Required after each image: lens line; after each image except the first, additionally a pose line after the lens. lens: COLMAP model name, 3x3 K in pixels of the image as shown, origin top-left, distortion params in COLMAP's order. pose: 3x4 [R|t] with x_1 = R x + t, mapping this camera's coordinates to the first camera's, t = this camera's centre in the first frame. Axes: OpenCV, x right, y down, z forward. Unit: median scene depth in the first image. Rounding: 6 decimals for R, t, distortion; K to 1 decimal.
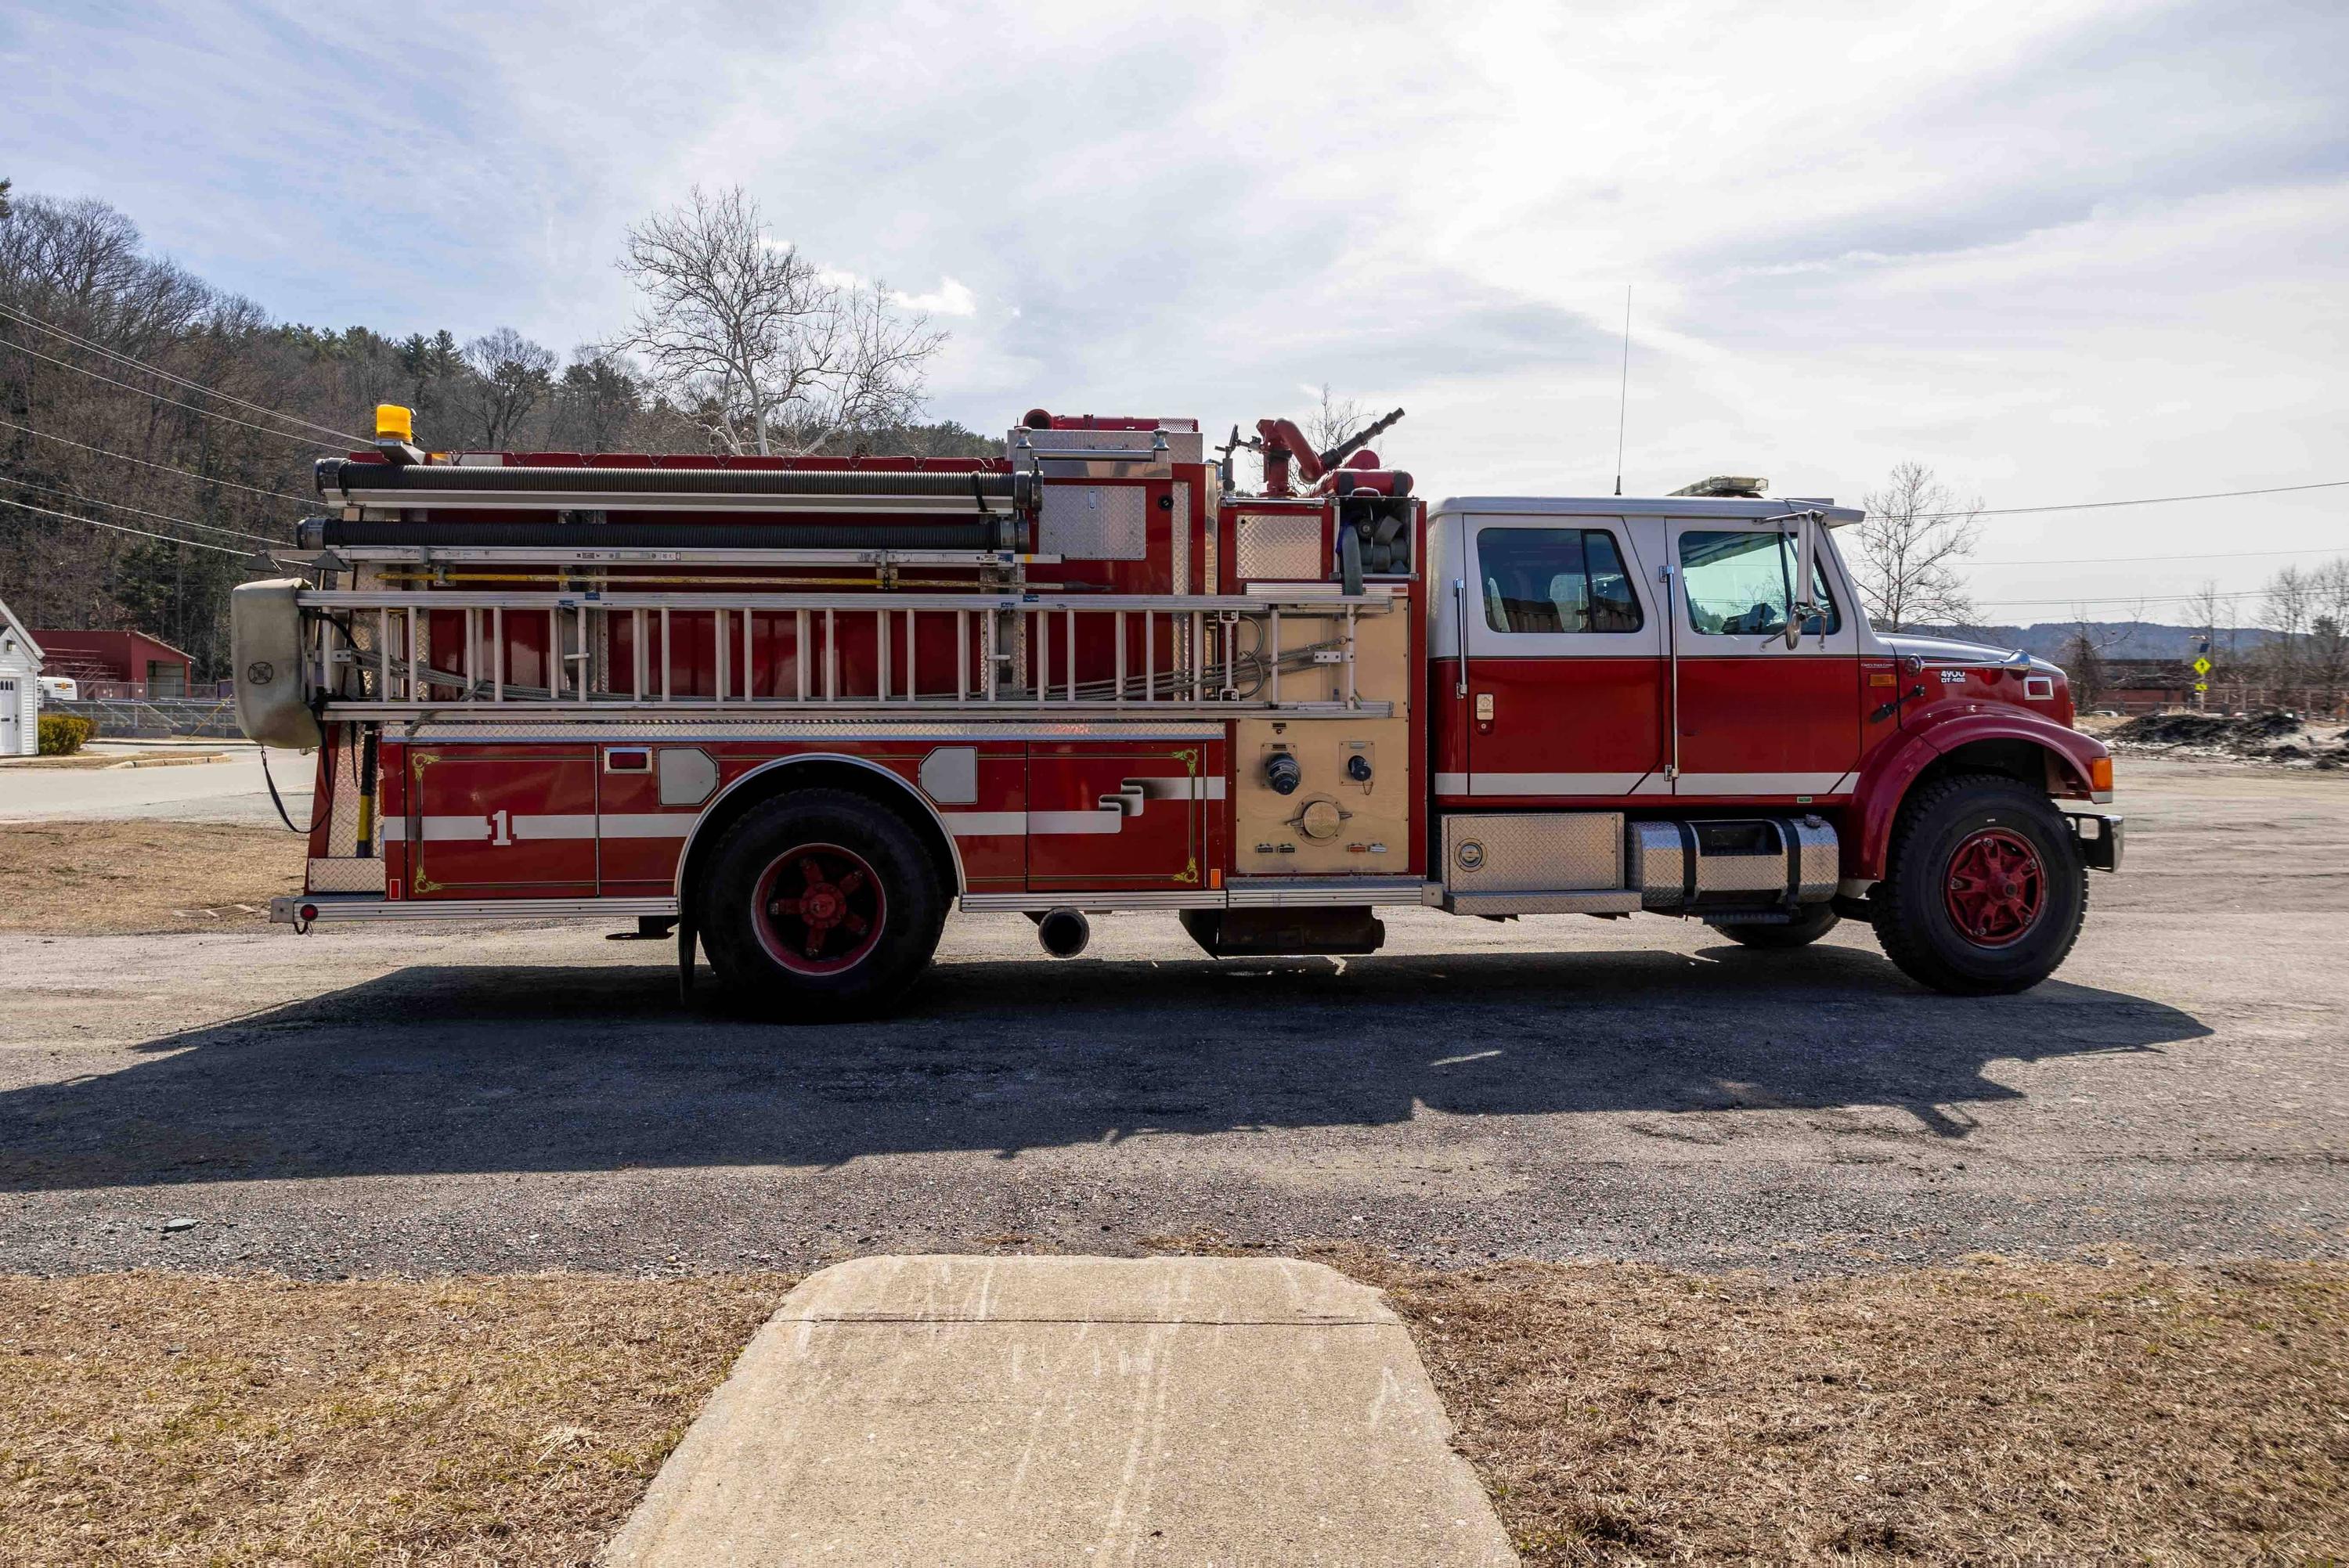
lens RADIAL K [[1657.1, 0, 1168.7], [0, 1657.1, 793.4], [0, 0, 1]] dist [-0.012066, 0.004353]
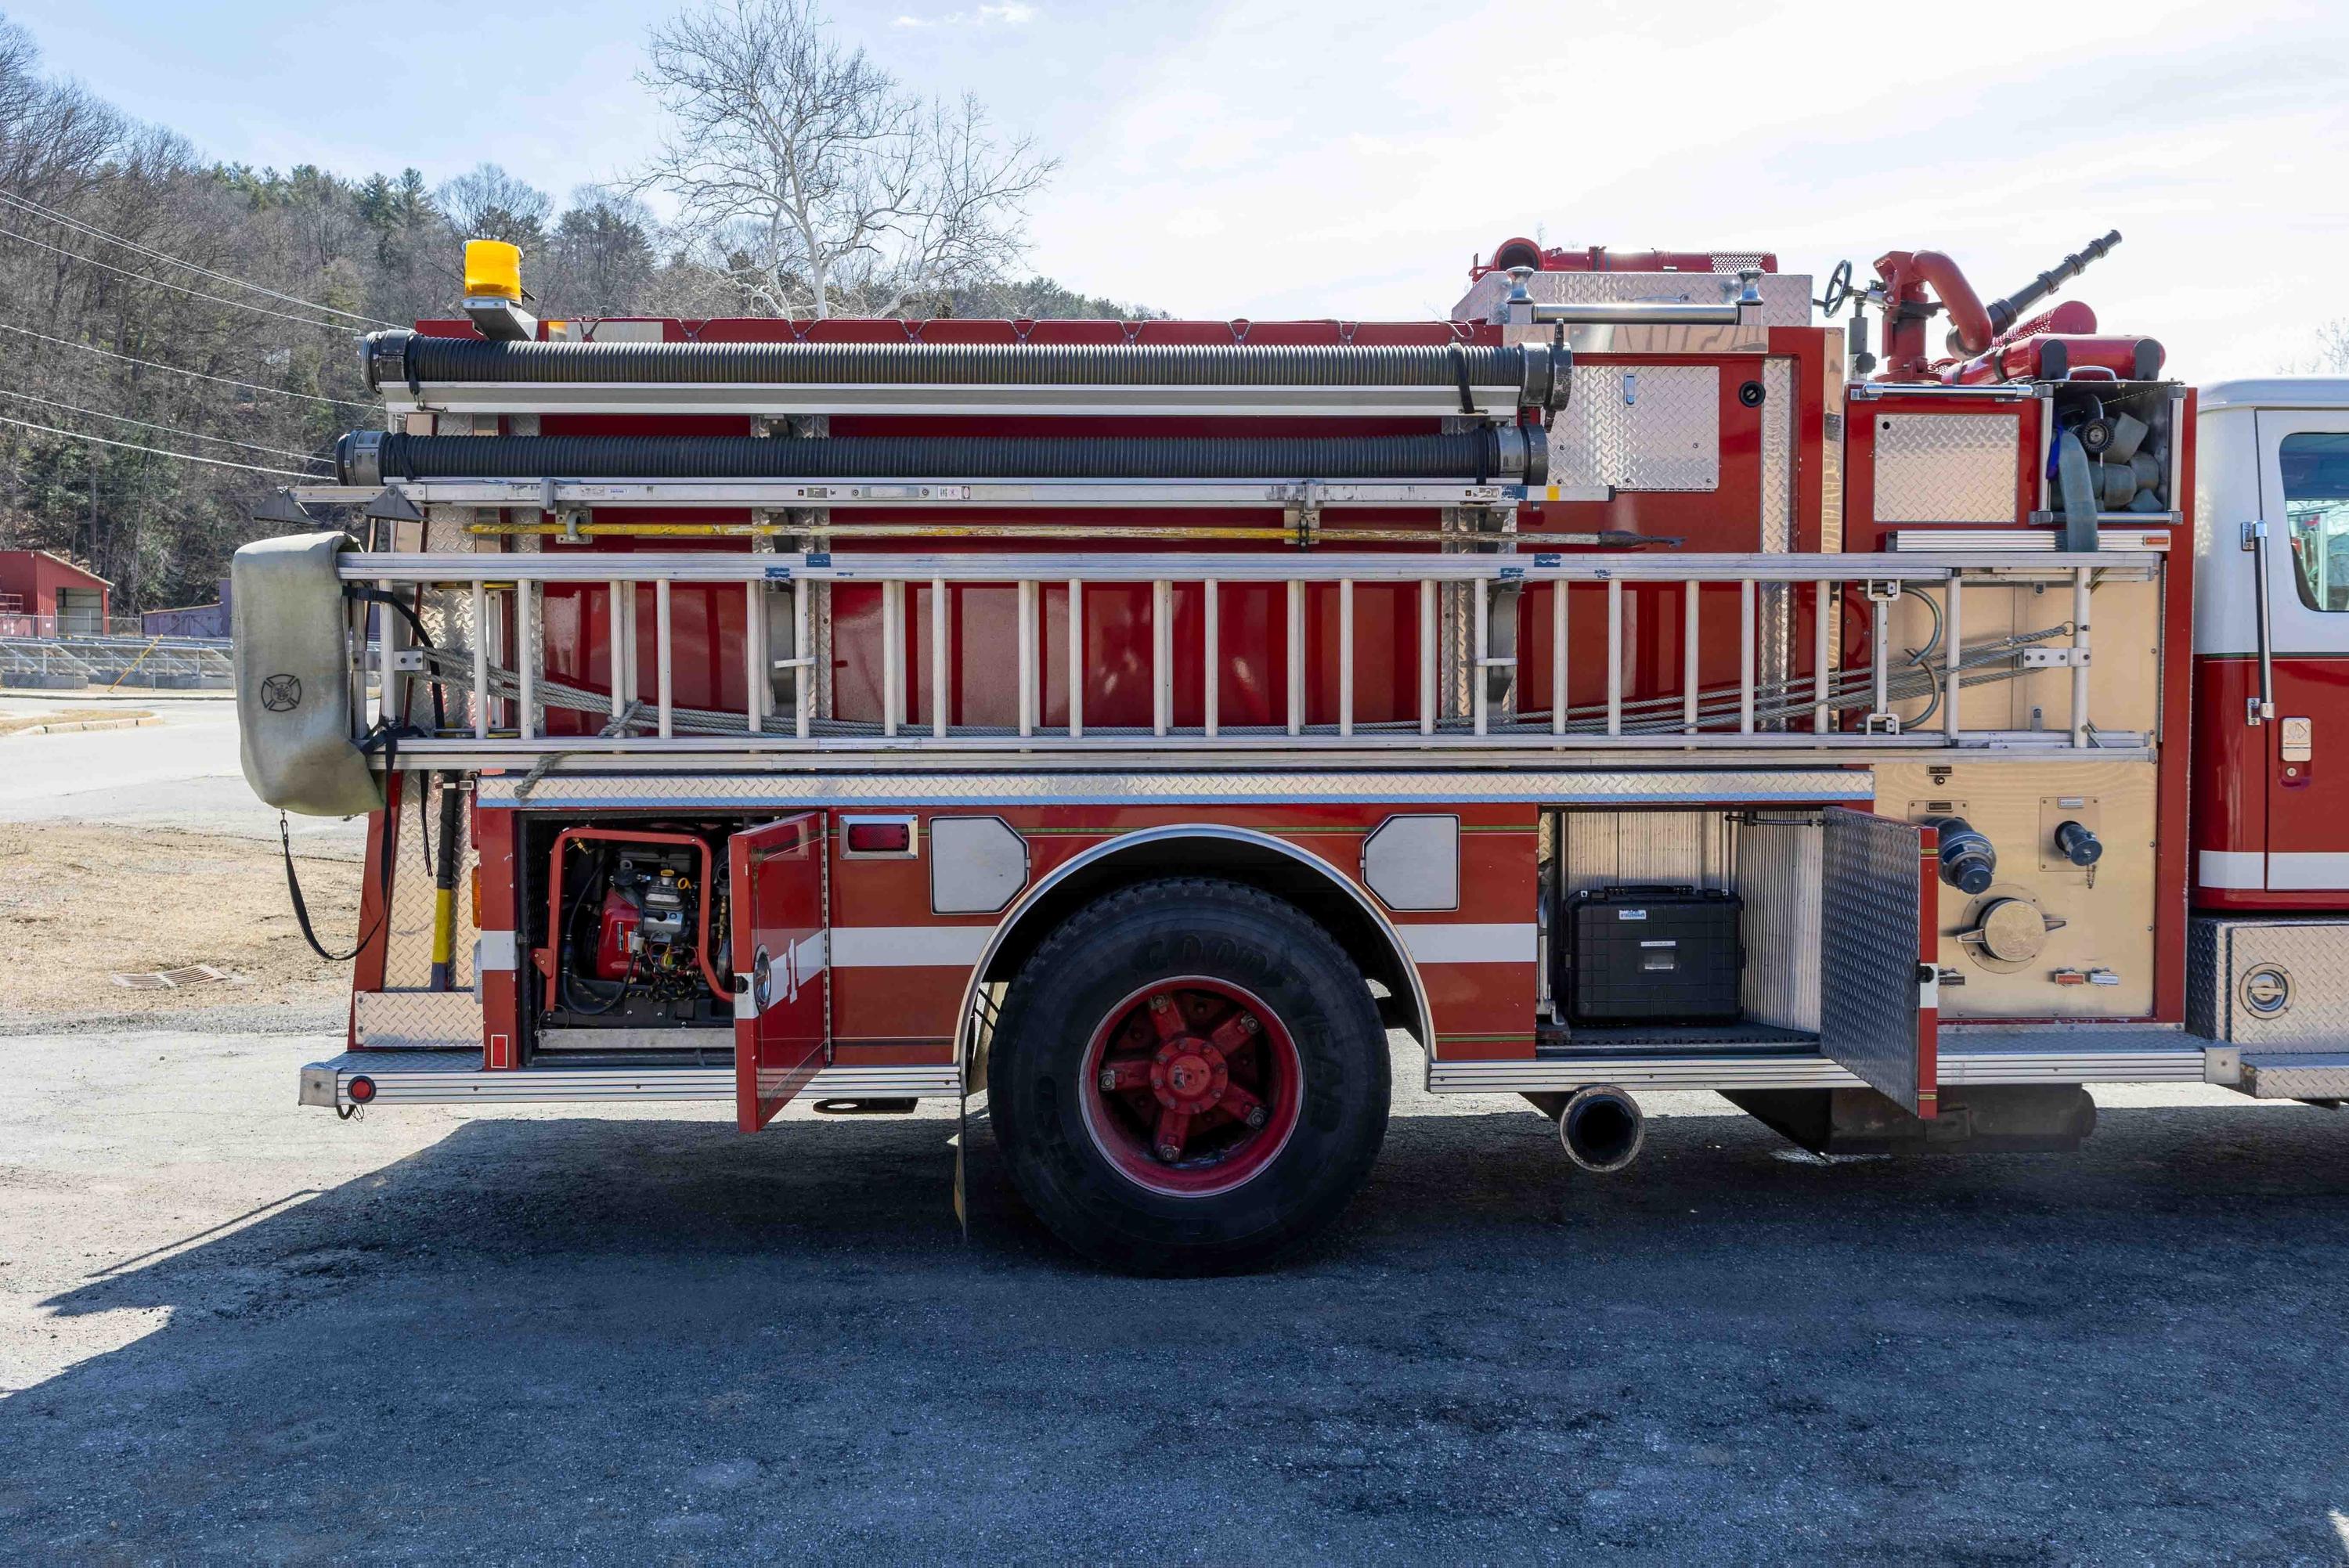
lens RADIAL K [[2073.6, 0, 1152.7], [0, 2073.6, 805.3], [0, 0, 1]] dist [-0.011901, 0.029448]
pose [[0.997747, 0.005112, -0.066889, -0.165464], [-0.003154, 0.999564, 0.029342, -0.049697], [0.067009, -0.029065, 0.997329, 0.243559]]
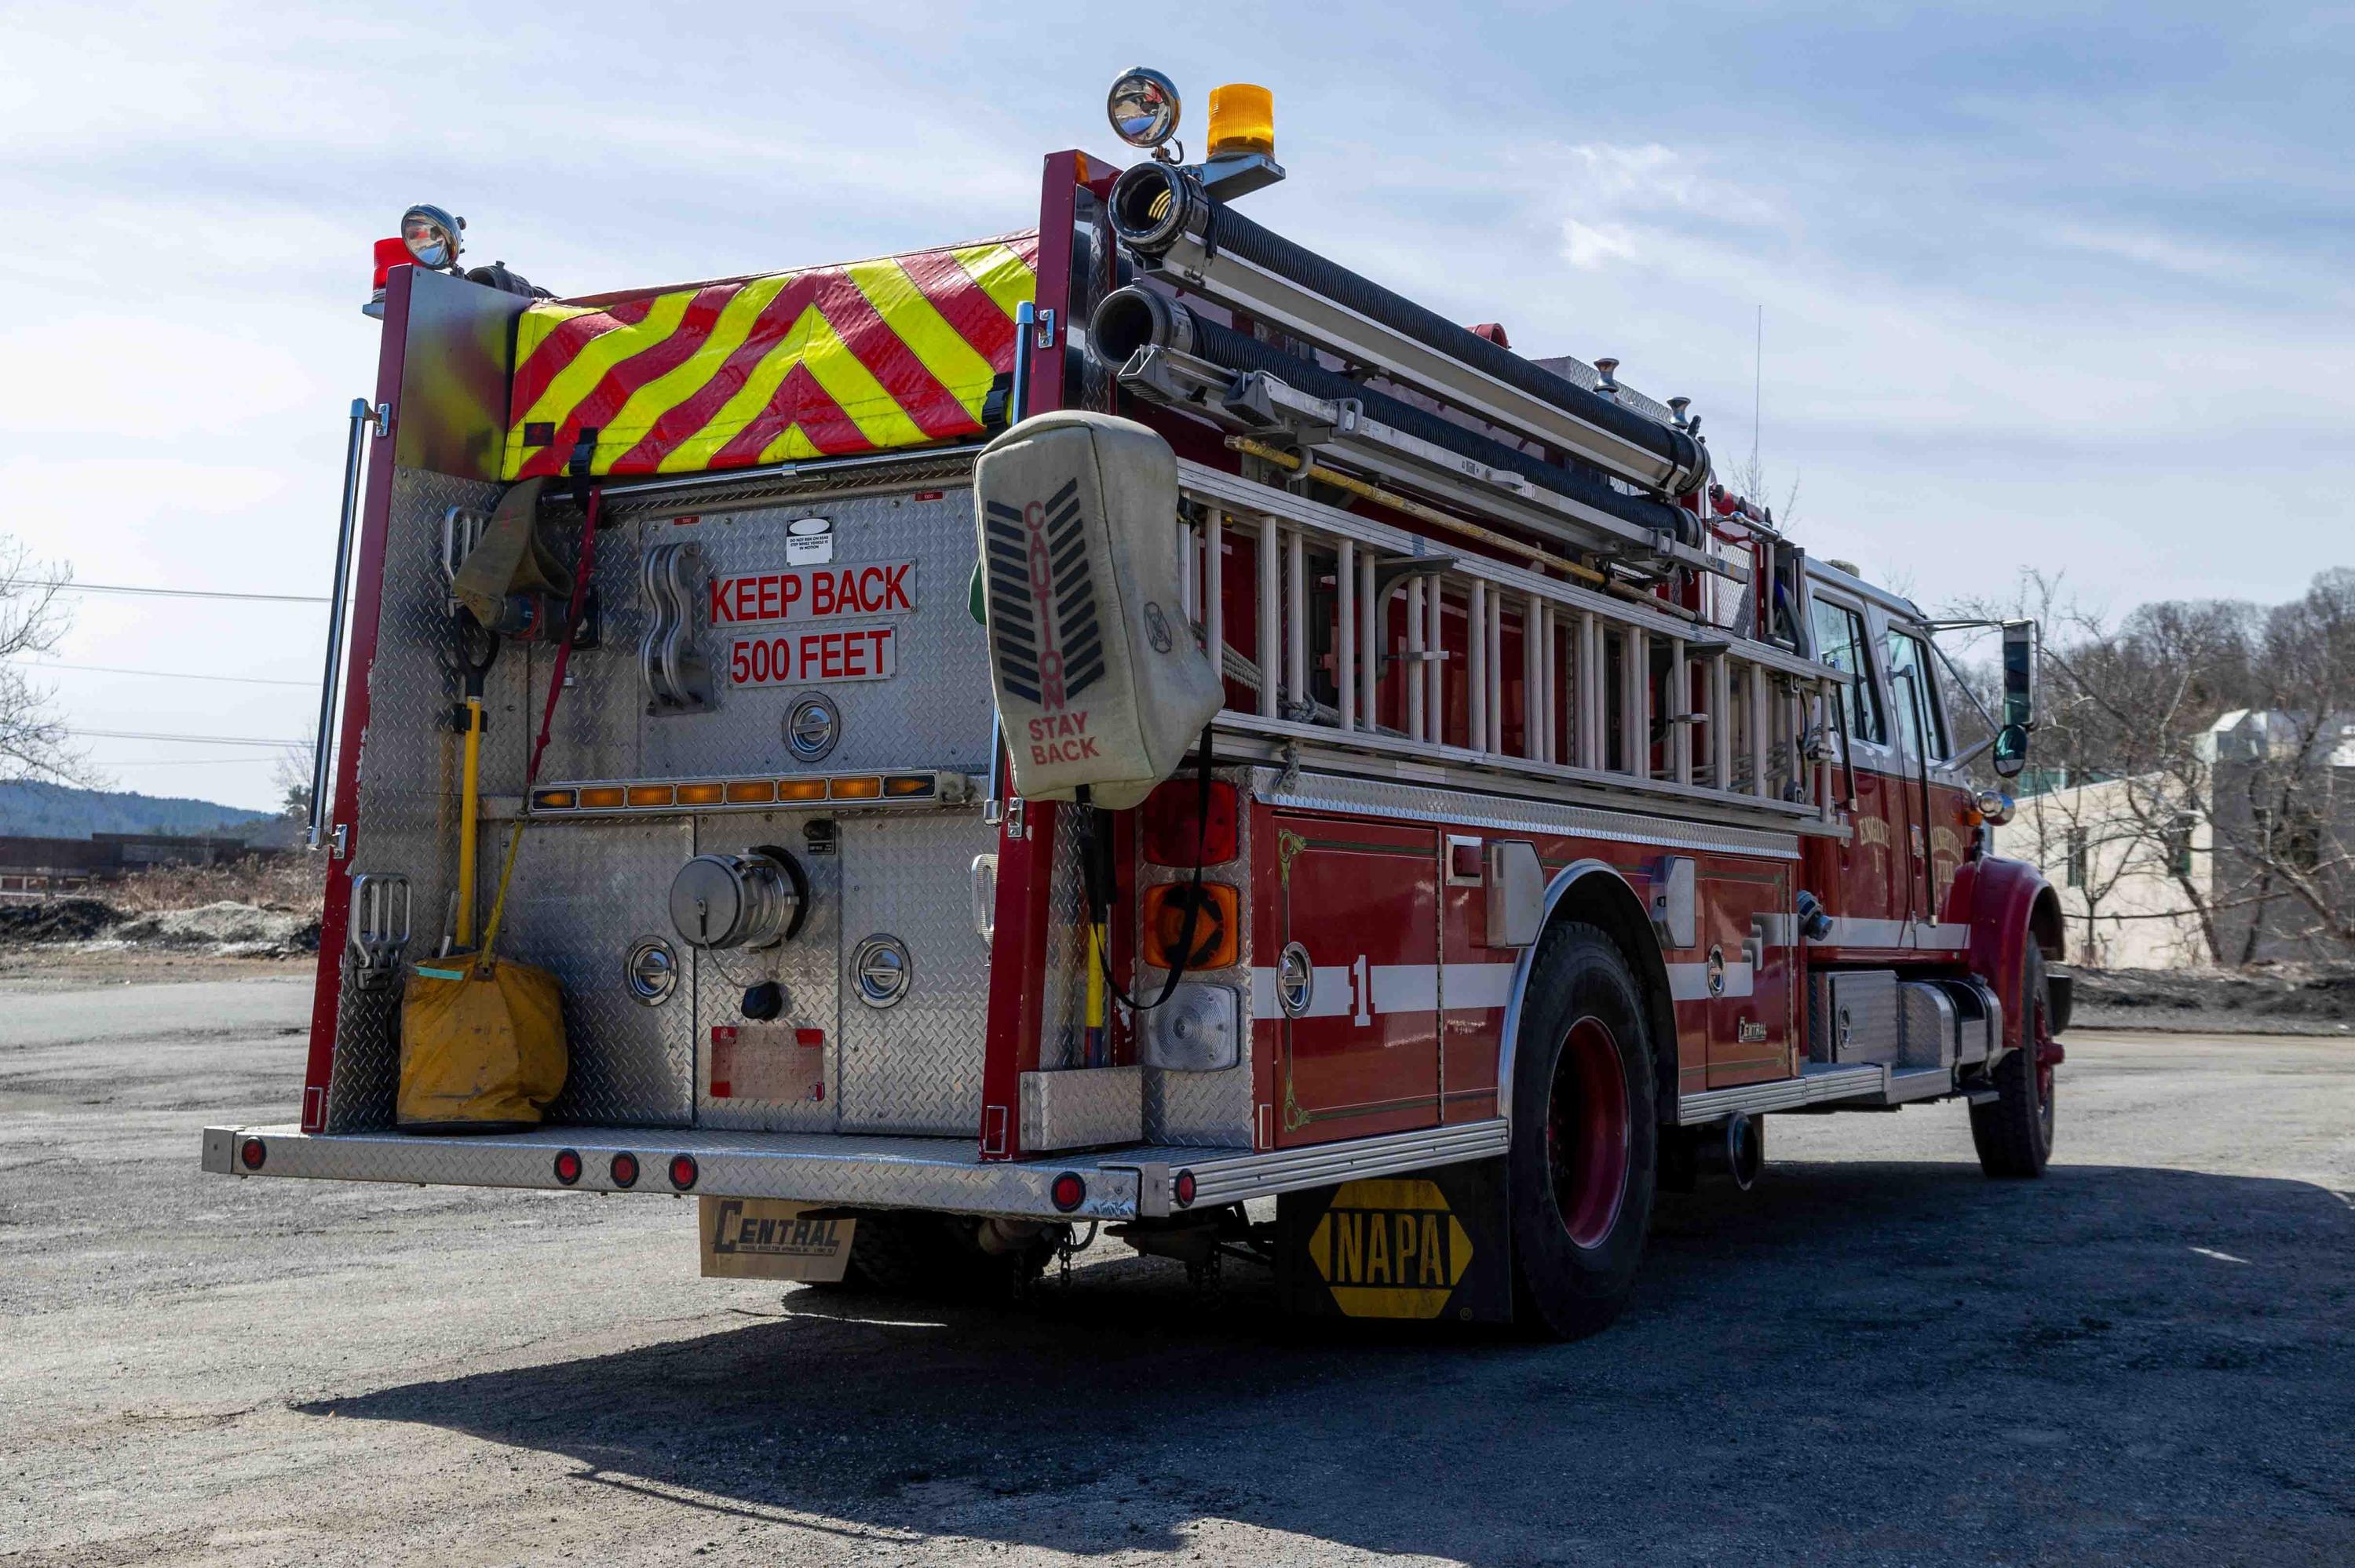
lens RADIAL K [[2709.4, 0, 1185.4], [0, 2709.4, 774.5], [0, 0, 1]] dist [-0.009579, 0.000000]
pose [[0.592622, 0.057136, 0.803452, -0.993874], [0.022173, 0.995946, -0.087180, 0.023922], [-0.805175, 0.069480, 0.588953, 0.521606]]
